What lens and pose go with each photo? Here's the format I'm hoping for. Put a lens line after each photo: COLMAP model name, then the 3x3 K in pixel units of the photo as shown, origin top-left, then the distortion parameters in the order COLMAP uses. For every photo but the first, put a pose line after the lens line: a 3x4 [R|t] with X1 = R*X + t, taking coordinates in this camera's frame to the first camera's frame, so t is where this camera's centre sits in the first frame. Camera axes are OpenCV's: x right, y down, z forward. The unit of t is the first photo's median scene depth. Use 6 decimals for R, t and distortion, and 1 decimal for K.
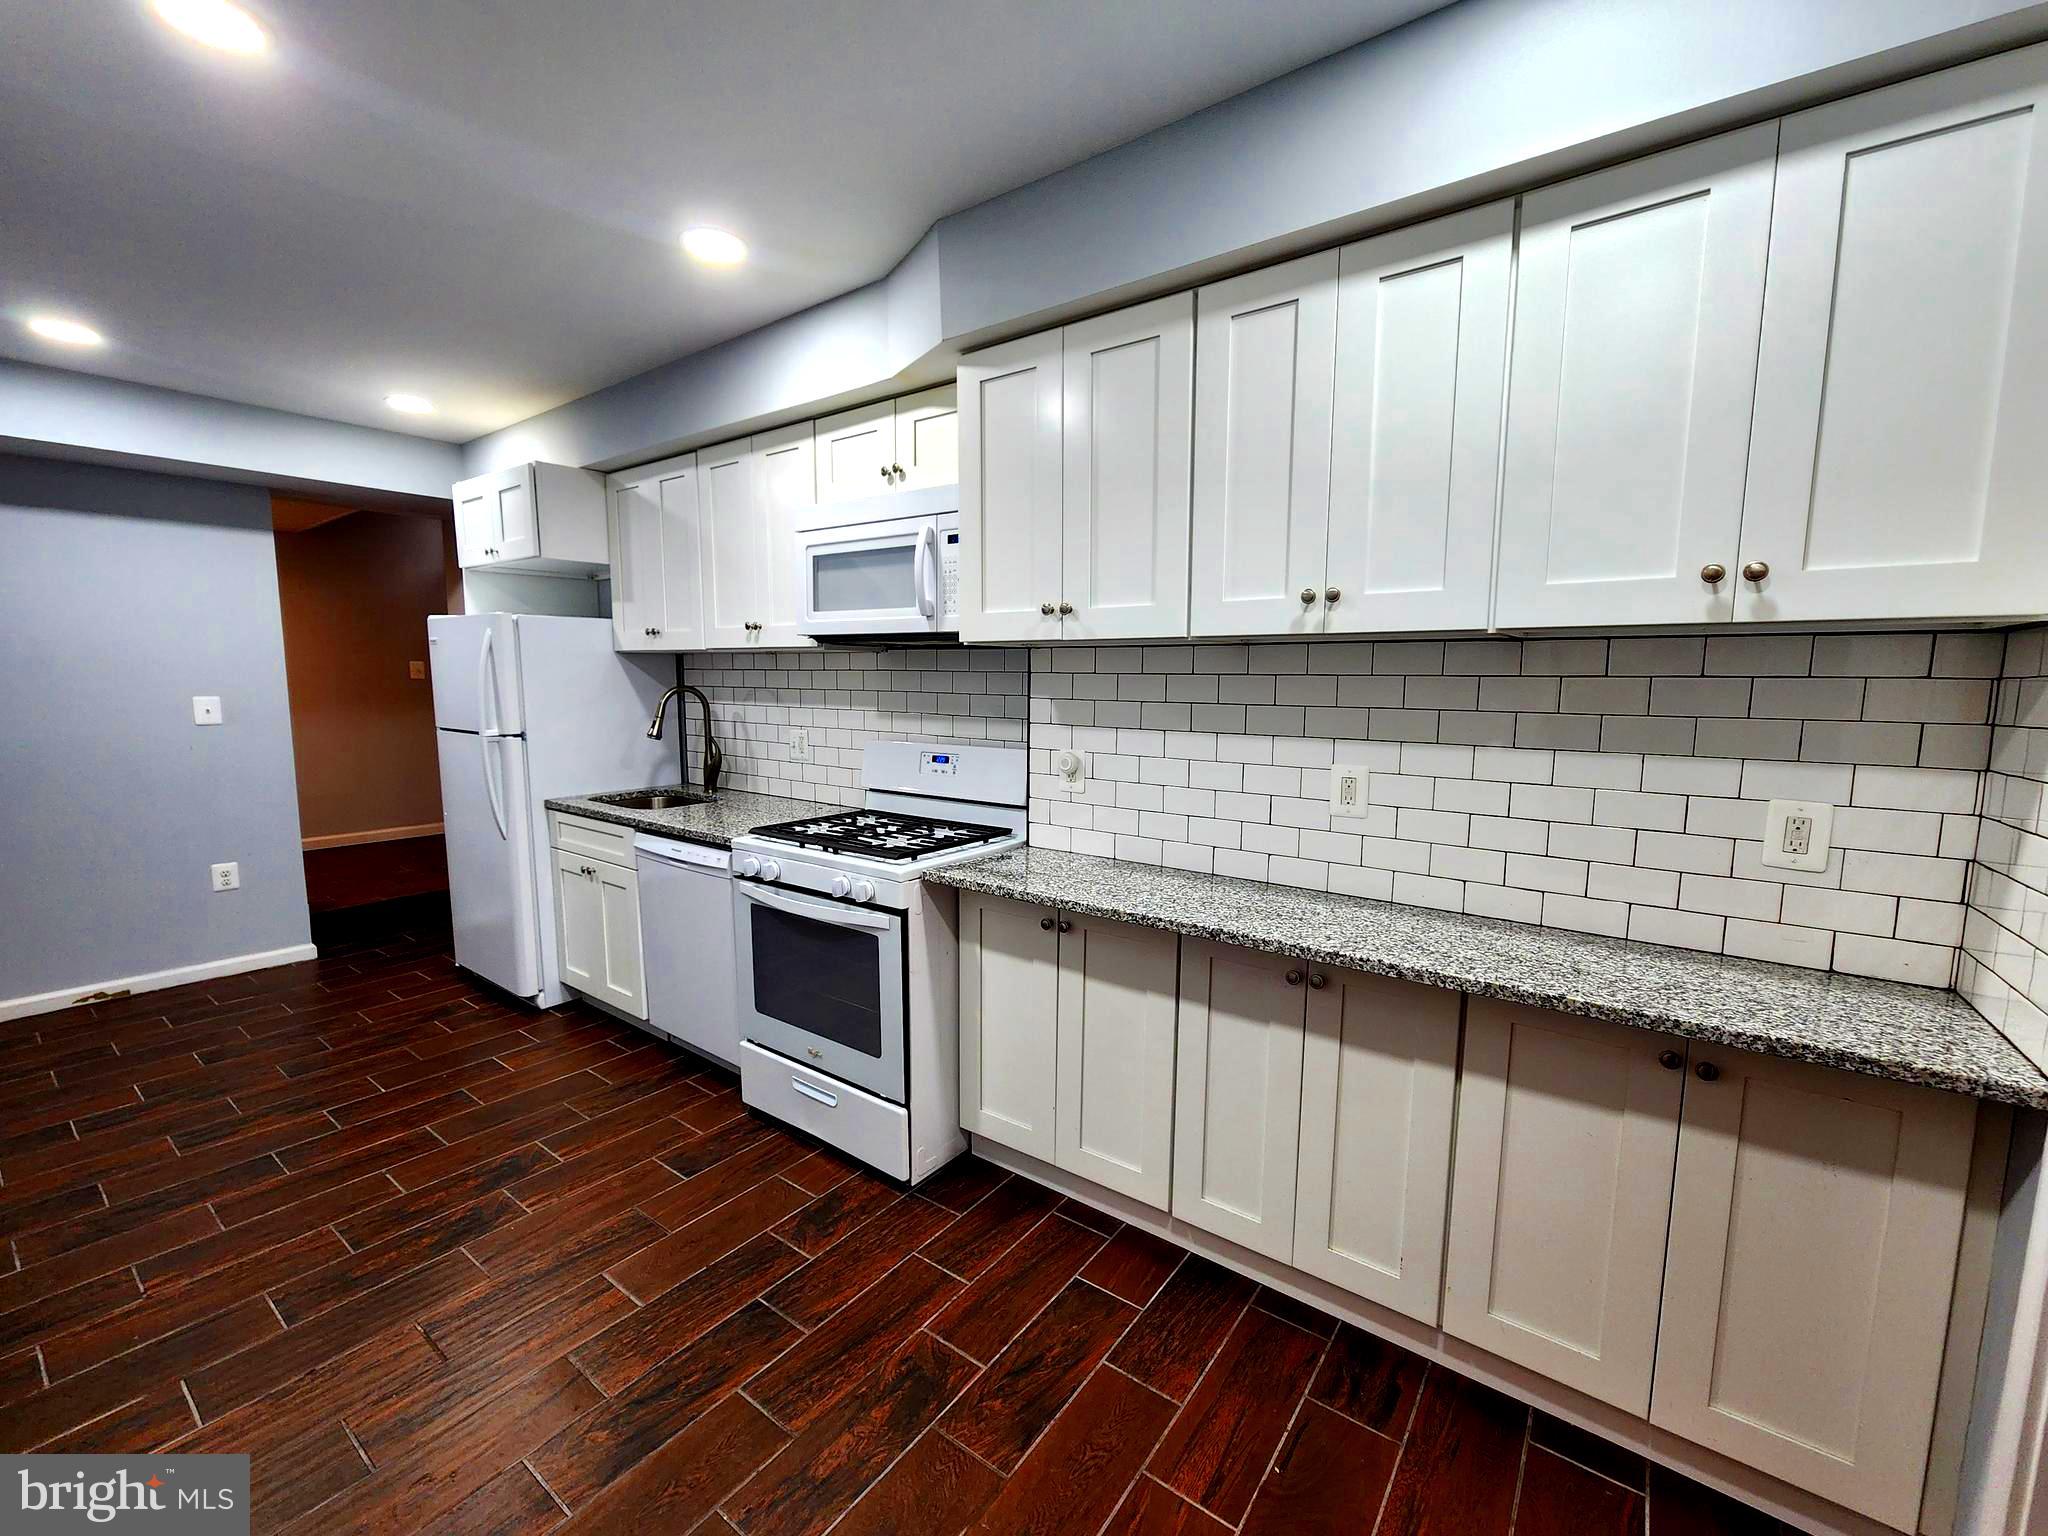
lens RADIAL K [[837.9, 0, 1033.8], [0, 837.9, 772.3], [0, 0, 1]] dist [-0.014213, -0.000055]
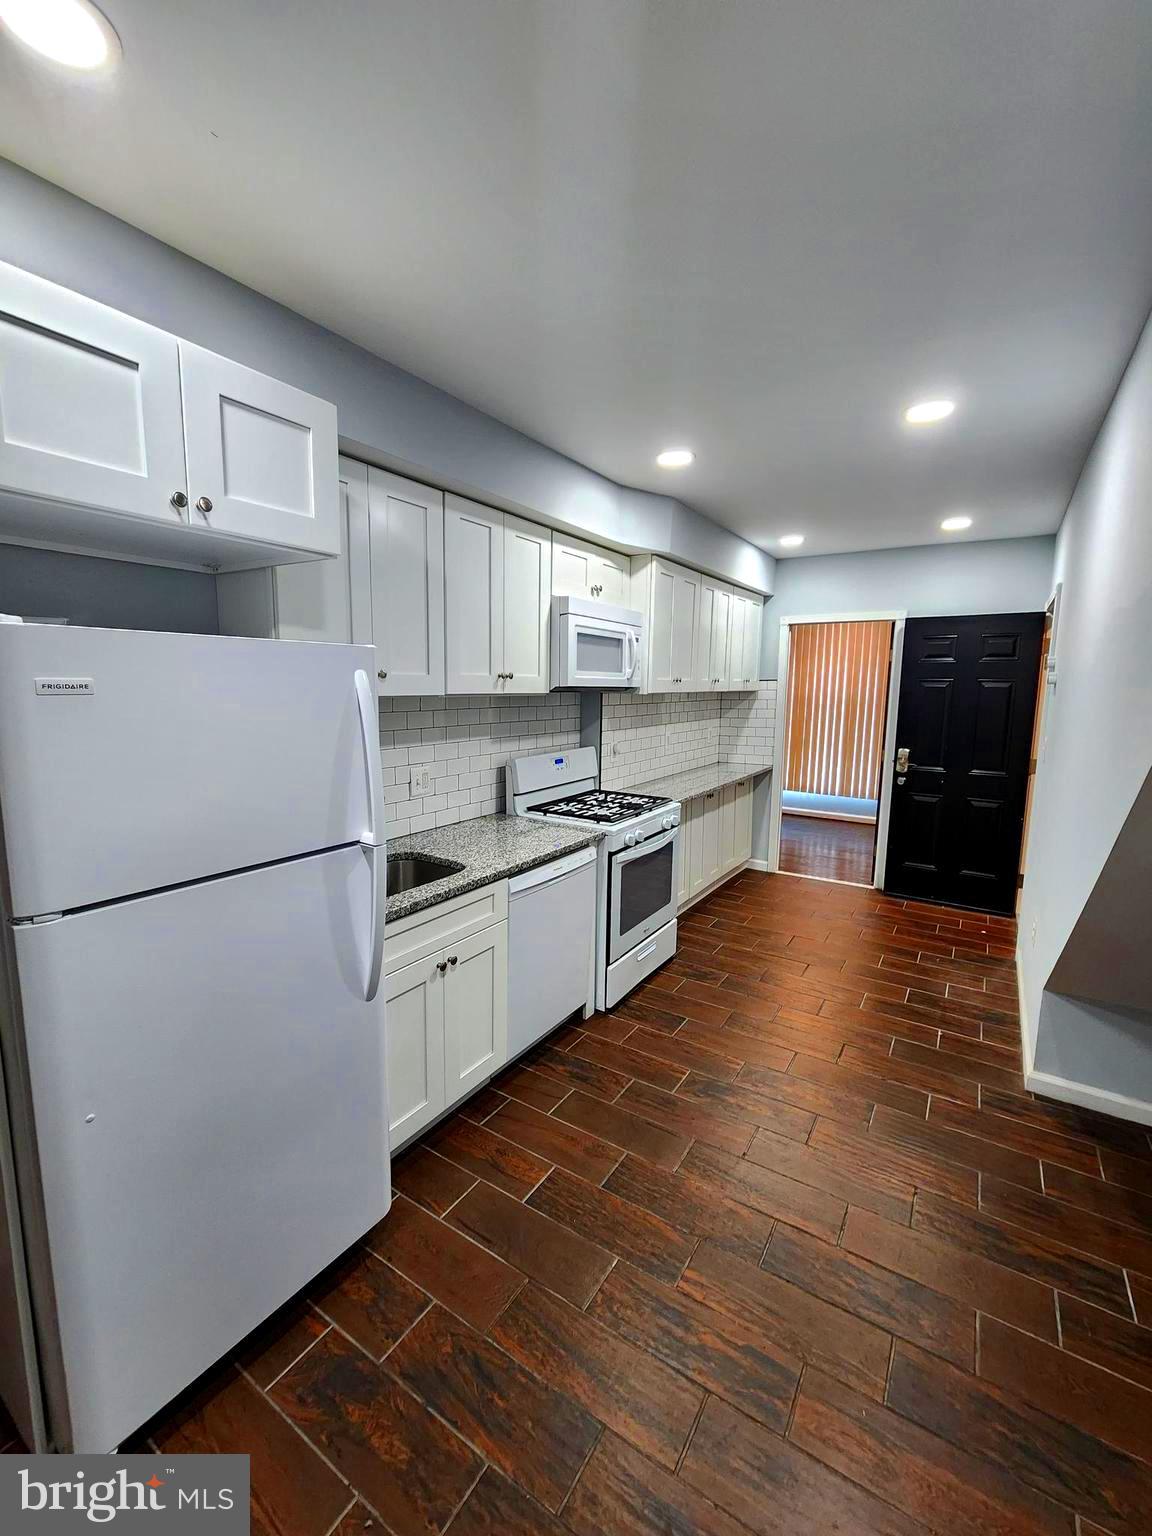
lens RADIAL K [[628.4, 0, 589.1], [0, 628.4, 767.1], [0, 0, 1]] dist [-0.014213, -0.000055]
pose [[-0.064116, -0.146271, 0.987165, -1.420590], [0.098842, 0.983405, 0.152134, -0.197890], [-0.993035, 0.107328, -0.048594, 1.086642]]
